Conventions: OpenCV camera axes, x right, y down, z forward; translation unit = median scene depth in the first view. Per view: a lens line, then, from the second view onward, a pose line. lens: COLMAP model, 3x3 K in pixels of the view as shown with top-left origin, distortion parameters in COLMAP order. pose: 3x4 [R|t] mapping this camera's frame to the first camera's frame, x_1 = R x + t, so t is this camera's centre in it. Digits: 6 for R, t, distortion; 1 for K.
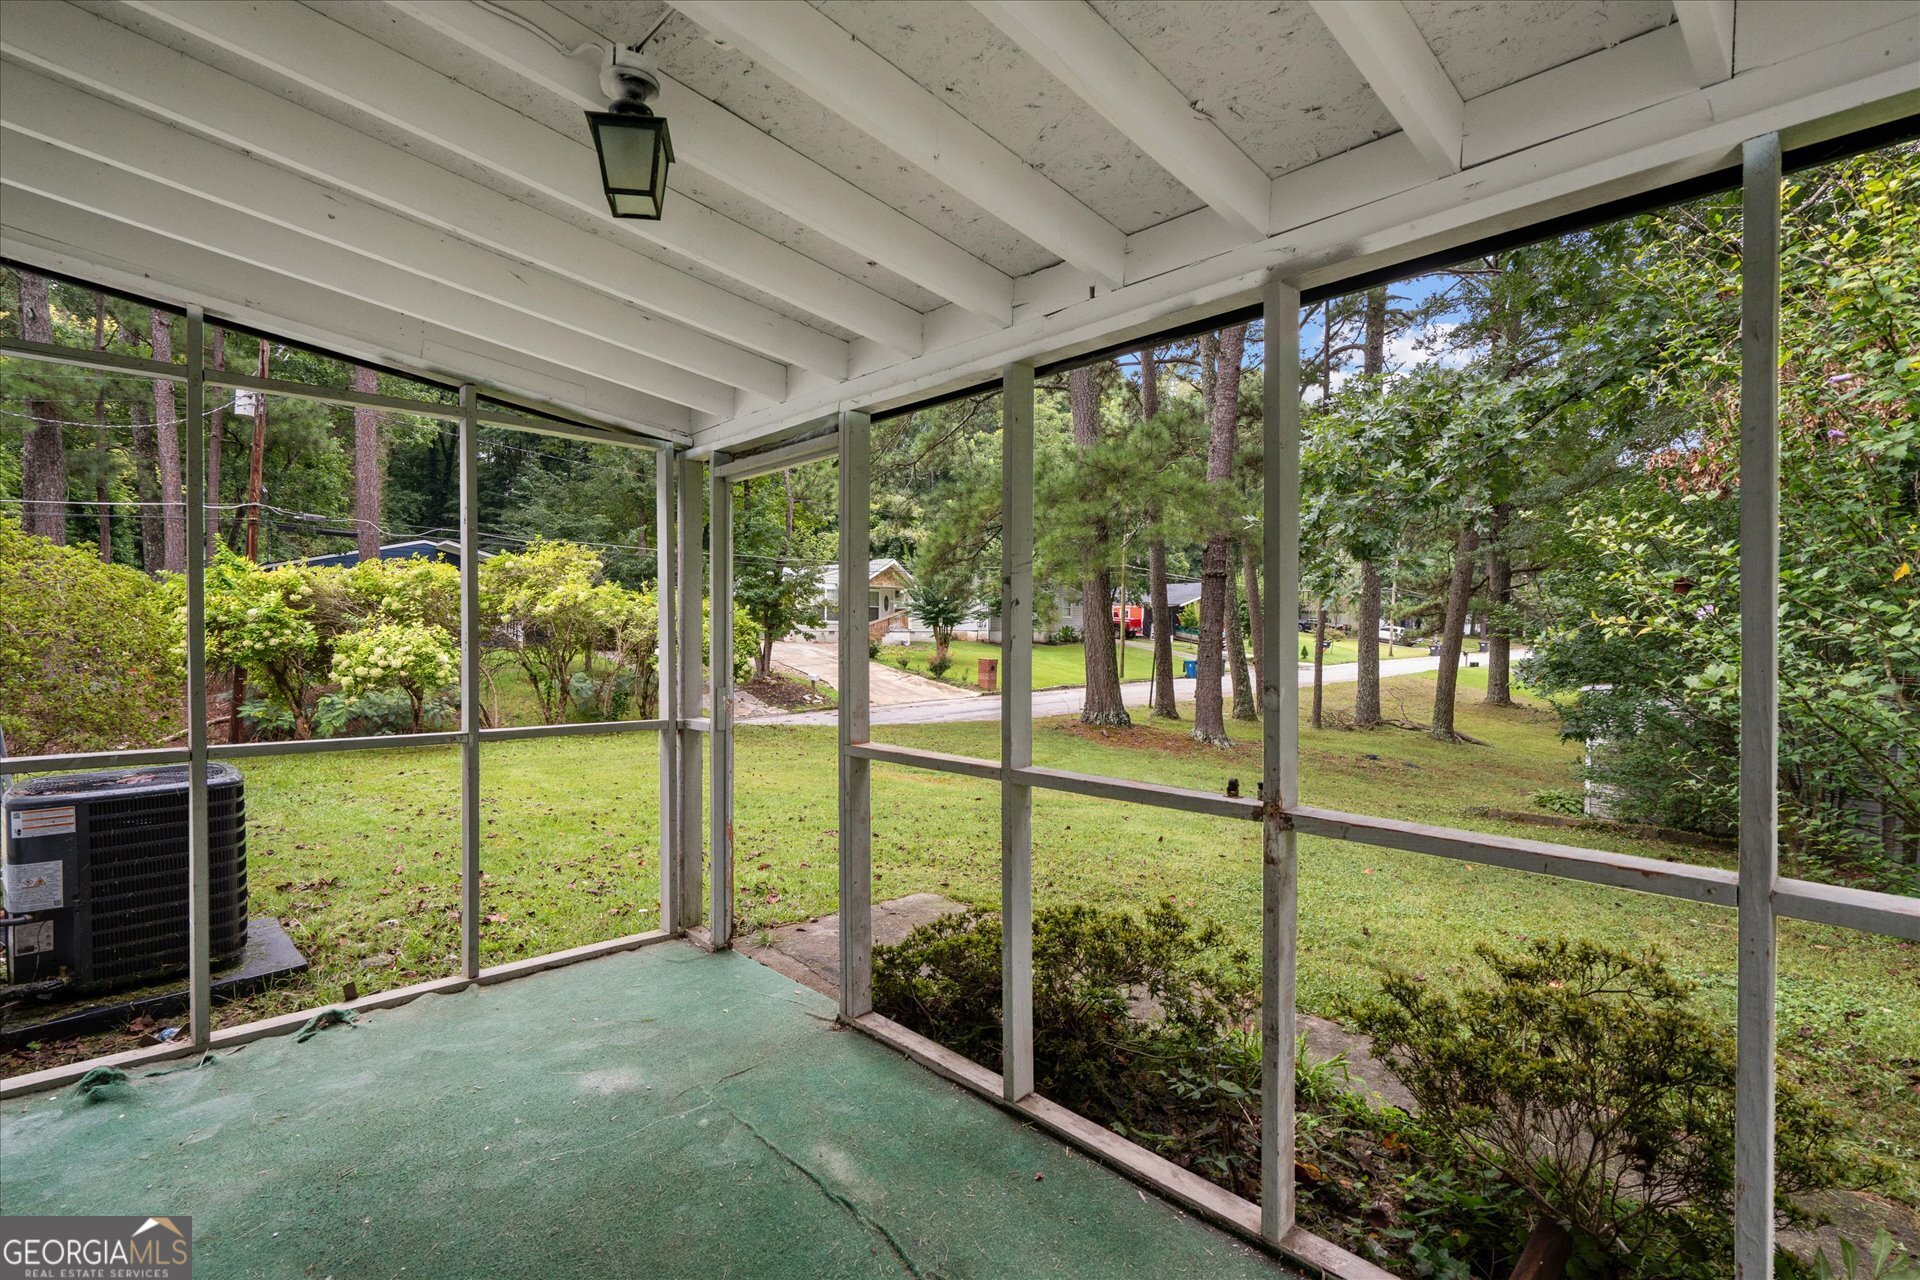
lens RADIAL K [[907.4, 0, 966.6], [0, 907.4, 641.9], [0, 0, 1]] dist [0.002148, 0.001915]
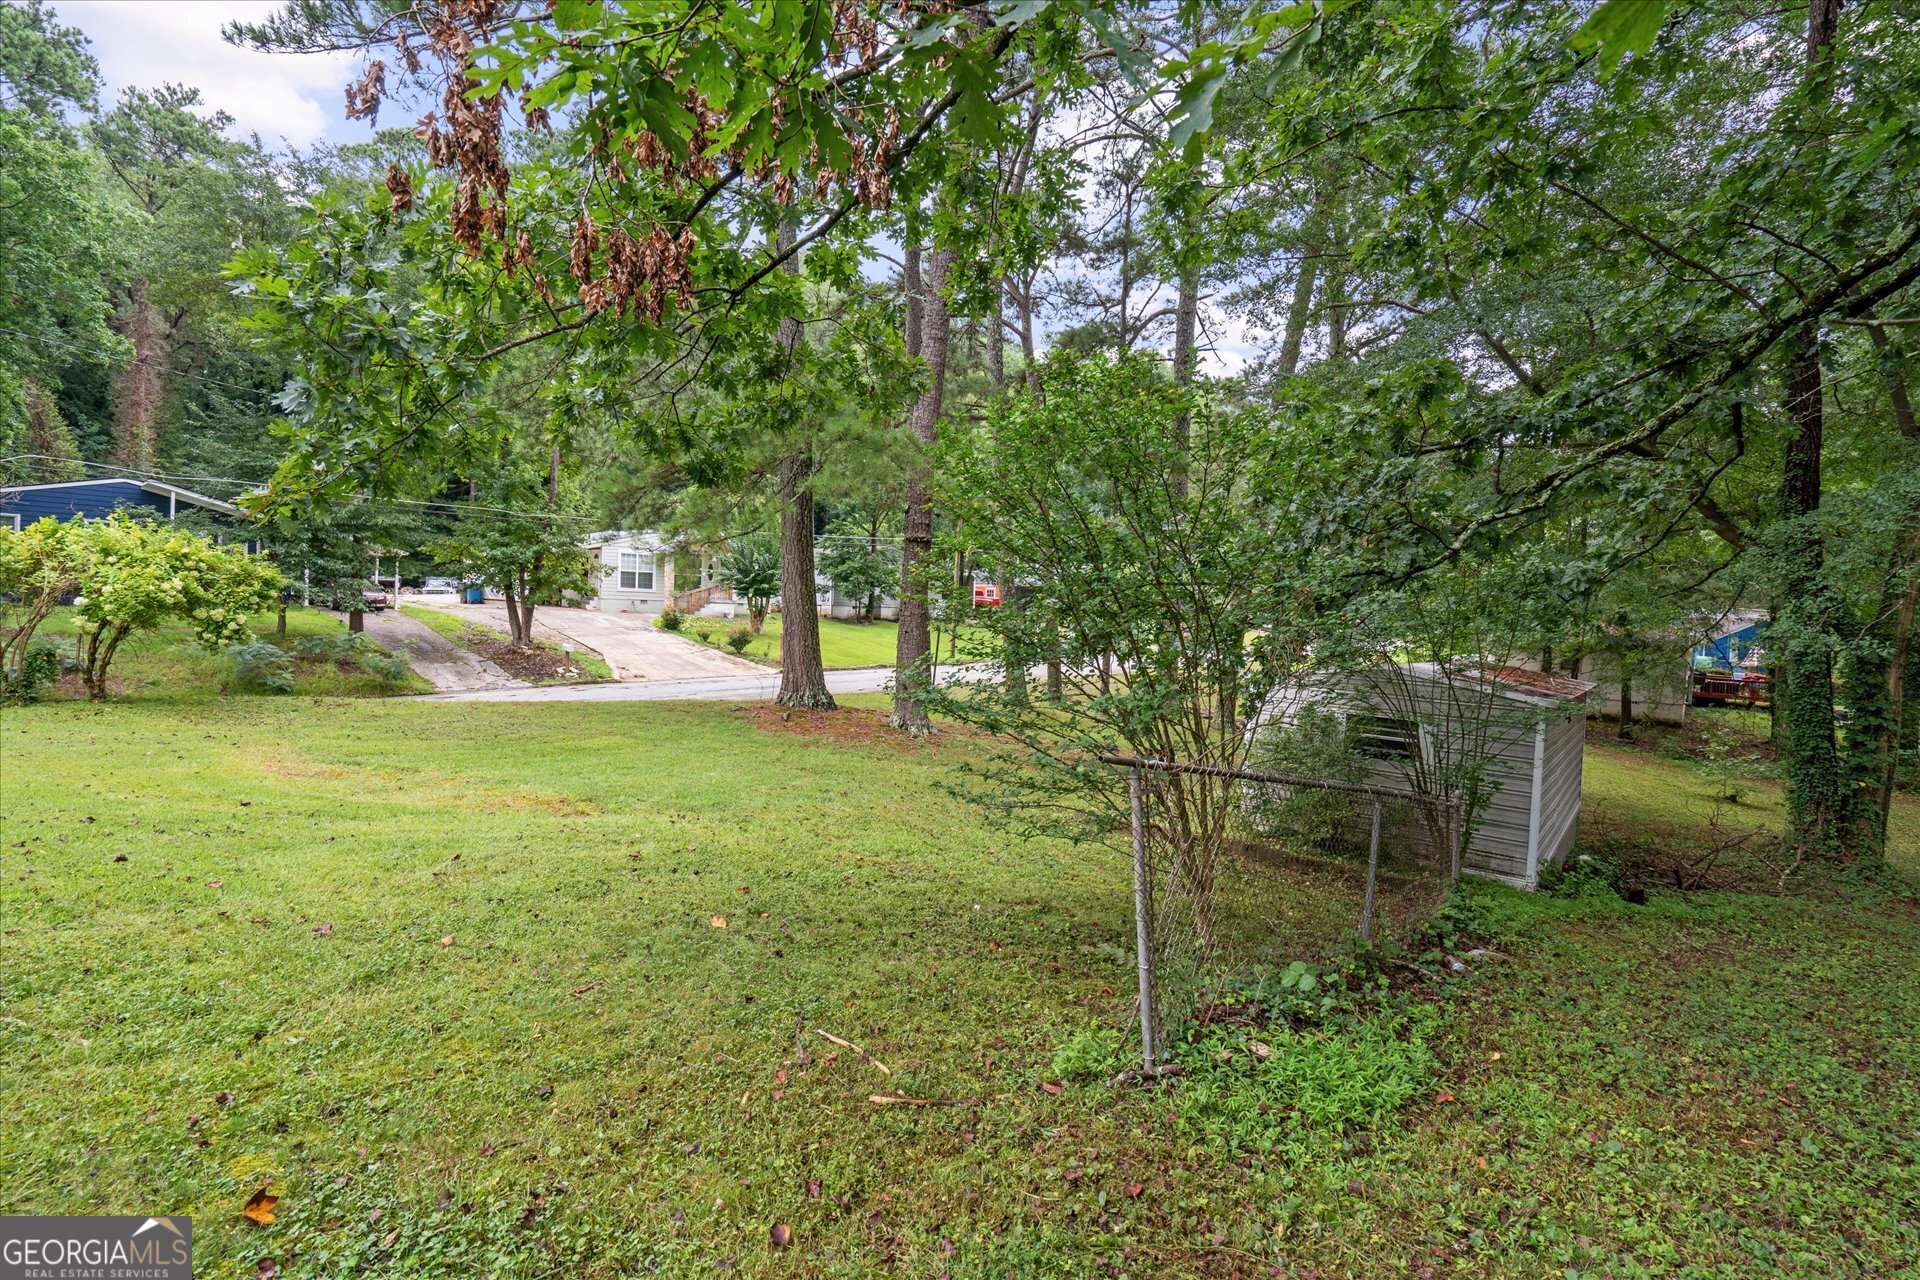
lens RADIAL K [[907.4, 0, 970.8], [0, 907.4, 636.2], [0, 0, 1]] dist [0.002148, 0.001915]
pose [[0.996930, 0.026897, 0.073530, 0.160676], [-0.027988, 0.999512, 0.013860, 0.003819], [-0.073121, -0.015875, 0.997197, 0.070145]]
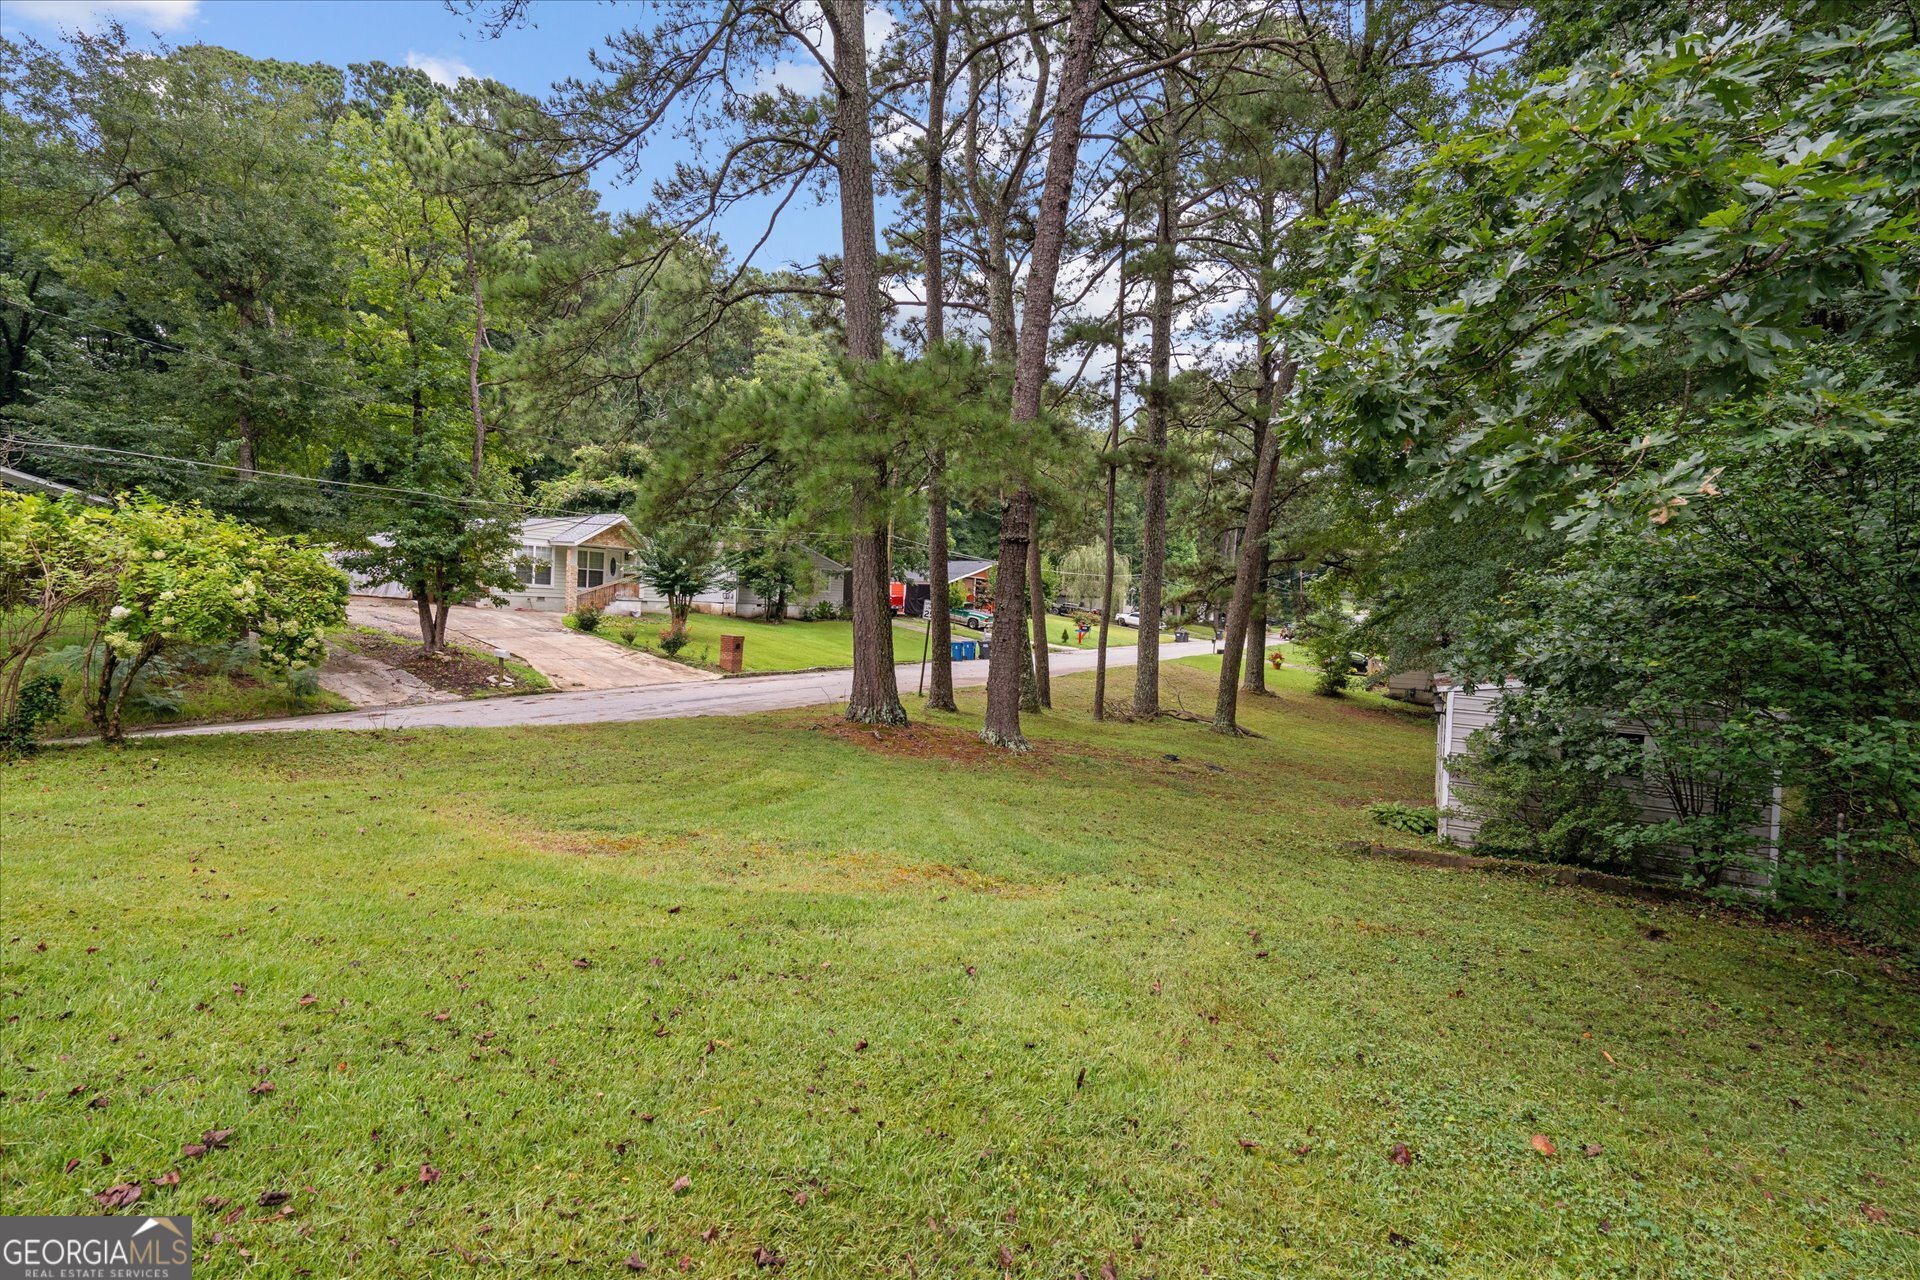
lens RADIAL K [[907.4, 0, 957.7], [0, 907.4, 613.6], [0, 0, 1]] dist [0.002148, 0.001915]
pose [[0.965999, 0.030634, 0.256724, 0.009359], [-0.028944, 0.999527, -0.010357, 0.001240], [-0.256920, 0.002574, 0.966429, 0.136708]]
